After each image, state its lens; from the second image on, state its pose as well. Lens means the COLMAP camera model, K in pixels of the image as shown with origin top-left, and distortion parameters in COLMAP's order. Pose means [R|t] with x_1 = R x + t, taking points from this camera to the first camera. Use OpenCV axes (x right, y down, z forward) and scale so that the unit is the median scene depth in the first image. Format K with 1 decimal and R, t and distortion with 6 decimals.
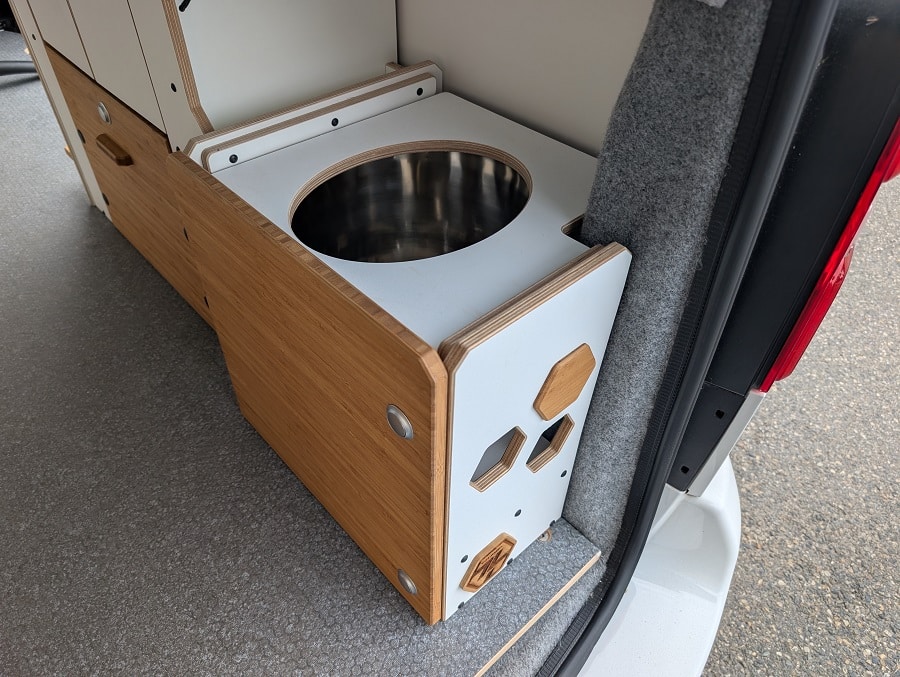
lens RADIAL K [[650.4, 0, 450.0], [0, 650.4, 338.5], [0, 0, 1]] dist [-0.003991, -0.004047]
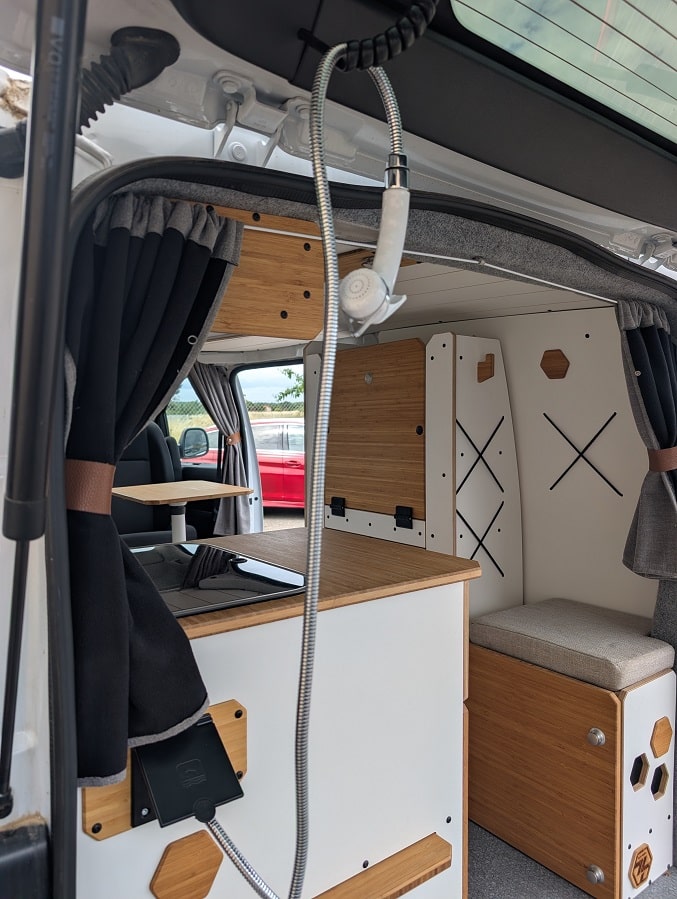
lens RADIAL K [[649.6, 0, 336.8], [0, 649.6, 437.1], [0, 0, 1]] dist [-0.003991, -0.004047]
pose [[0.995247, -0.017081, -0.095874, -0.688291], [-0.052399, 0.735907, -0.675052, 0.858630], [0.082085, 0.676867, 0.731514, -1.379836]]
